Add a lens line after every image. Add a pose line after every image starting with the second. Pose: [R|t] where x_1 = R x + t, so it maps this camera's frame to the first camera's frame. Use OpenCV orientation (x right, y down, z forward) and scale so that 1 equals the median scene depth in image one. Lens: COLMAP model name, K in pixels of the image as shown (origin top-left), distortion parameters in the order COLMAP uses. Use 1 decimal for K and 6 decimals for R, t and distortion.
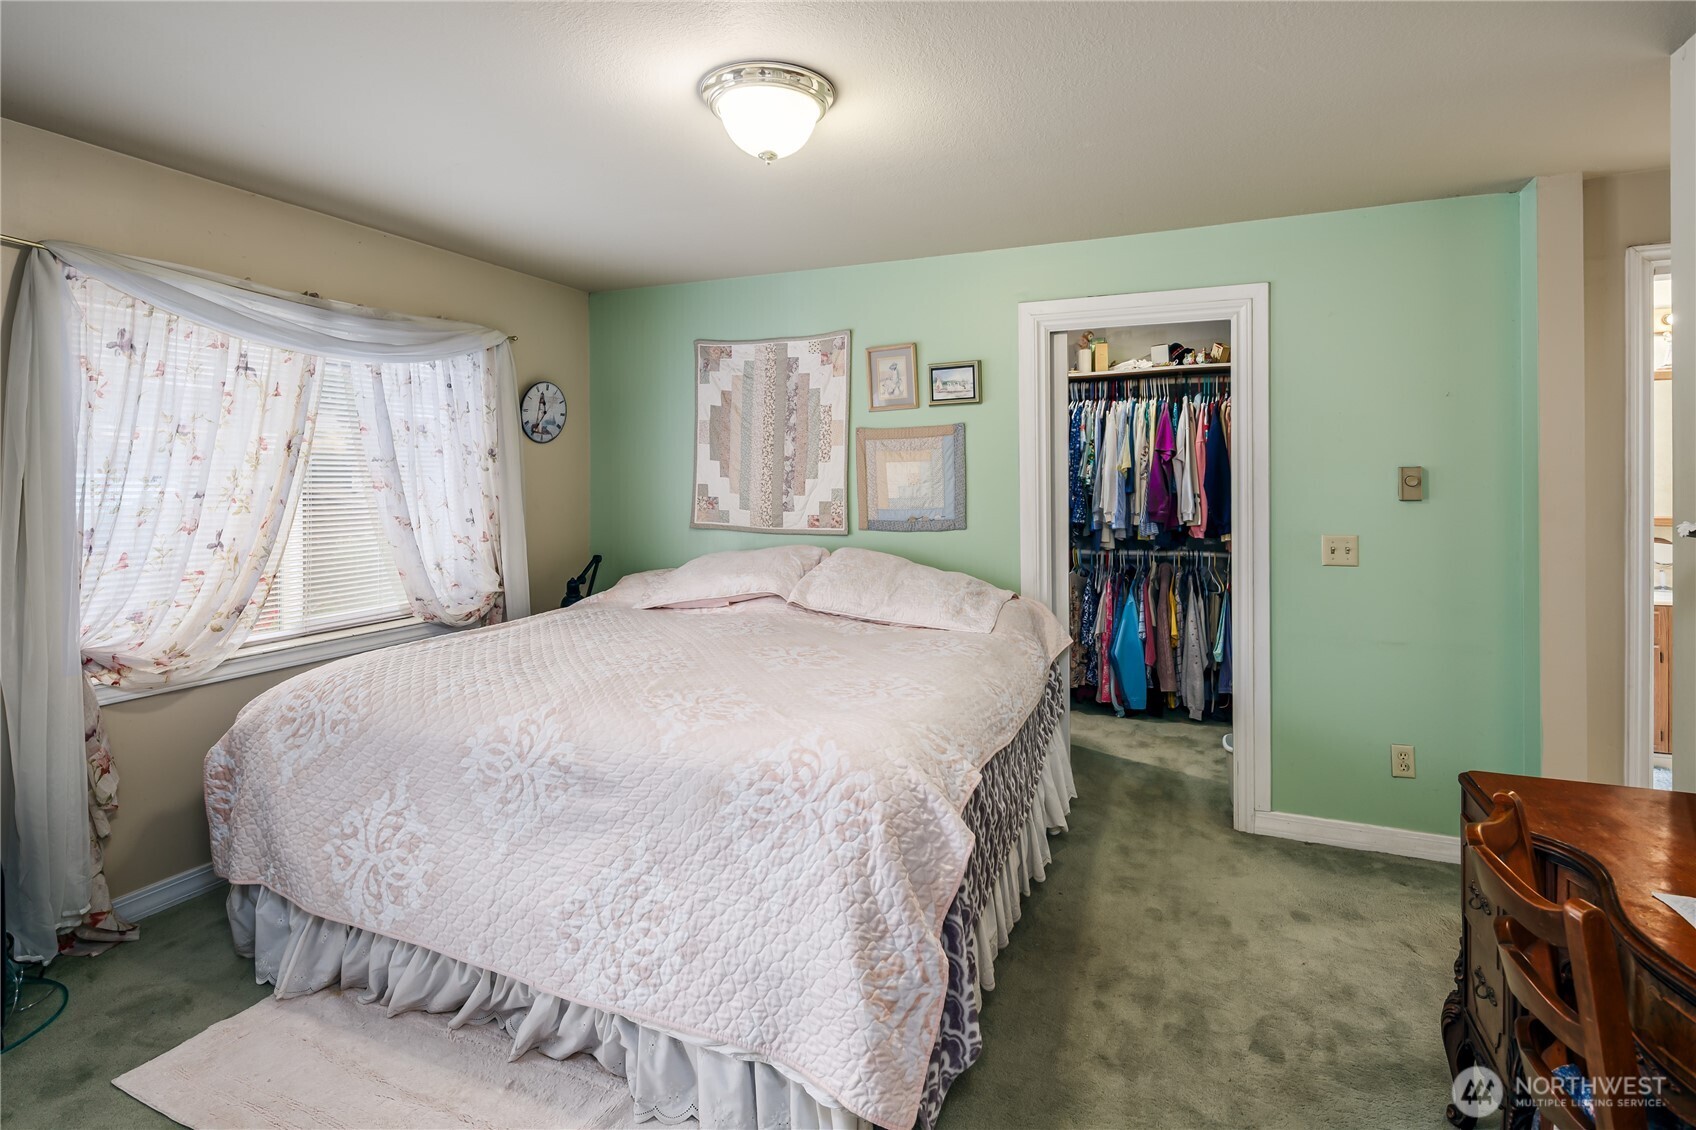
lens RADIAL K [[826.5, 0, 850.6], [0, 826.5, 480.7], [0, 0, 1]] dist [0.004518, -0.005121]
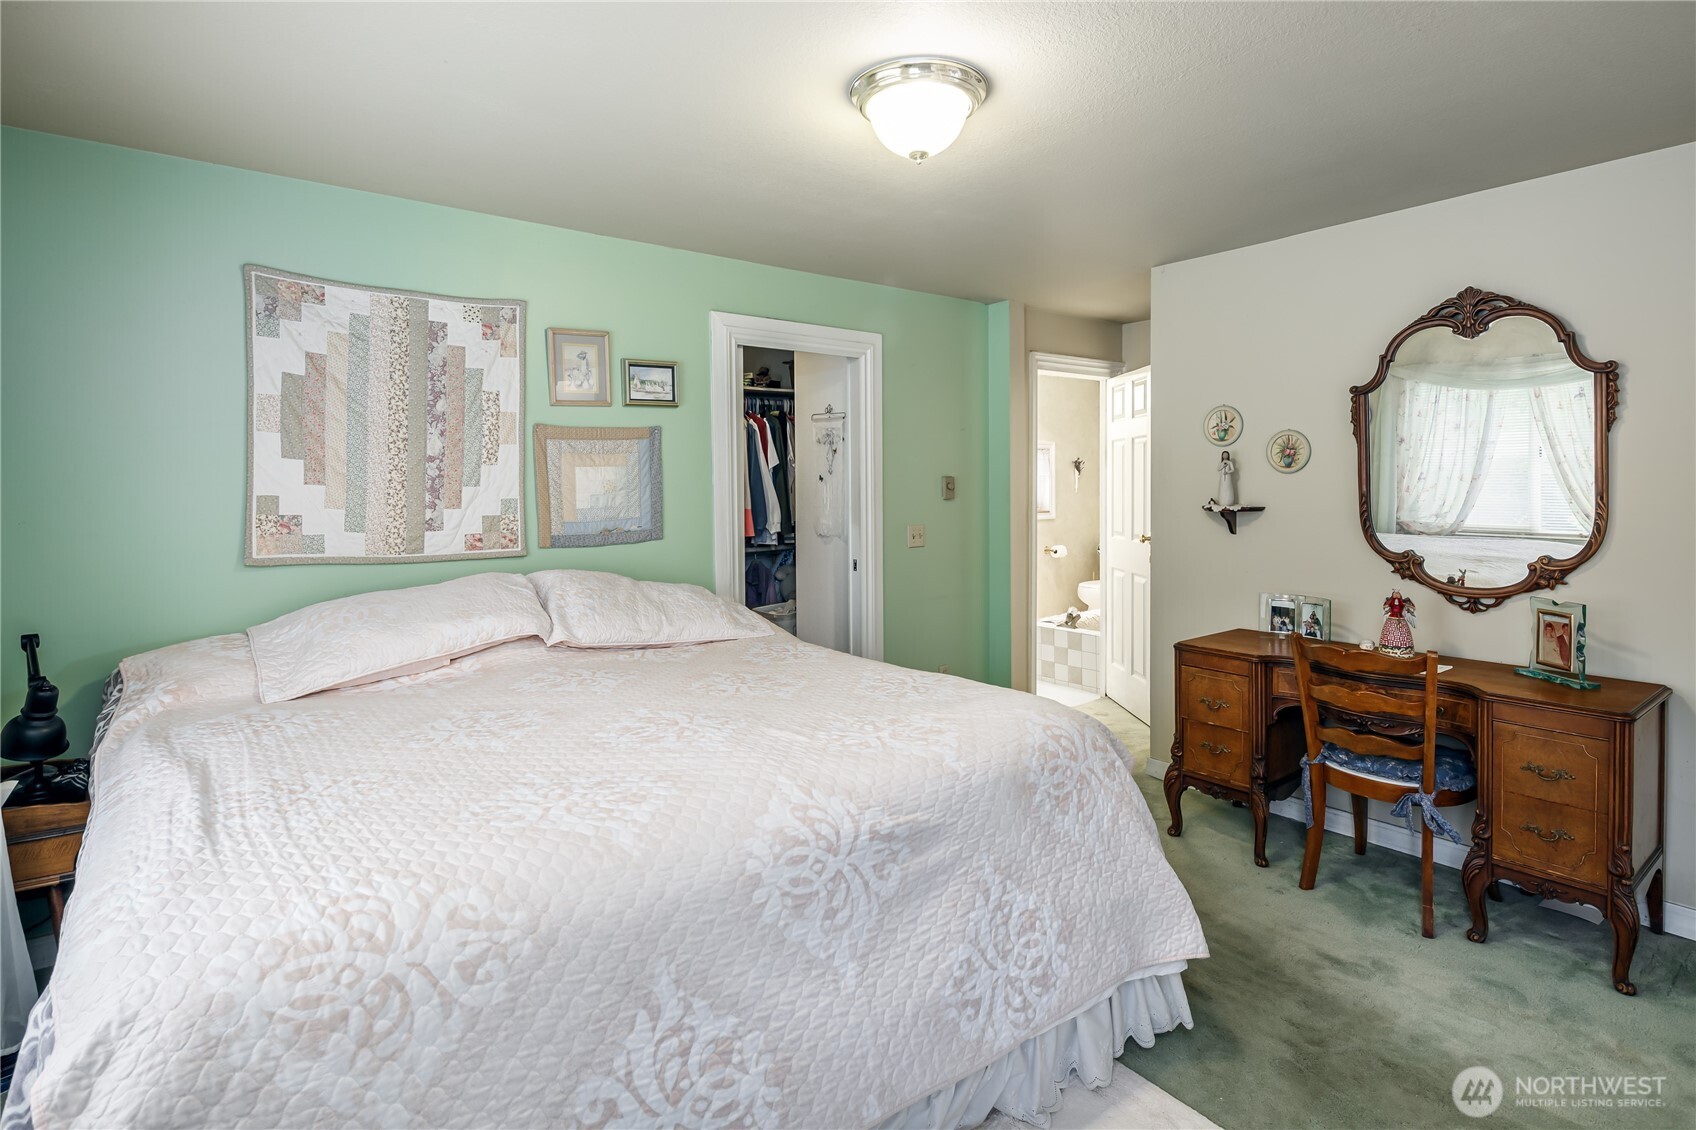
lens RADIAL K [[826.5, 0, 875.1], [0, 826.5, 502.9], [0, 0, 1]] dist [0.004518, -0.005121]
pose [[0.497558, -0.021070, 0.867175, -0.543511], [0.004895, 0.999757, 0.021482, -0.001849], [-0.867417, -0.006444, 0.497541, 0.307778]]
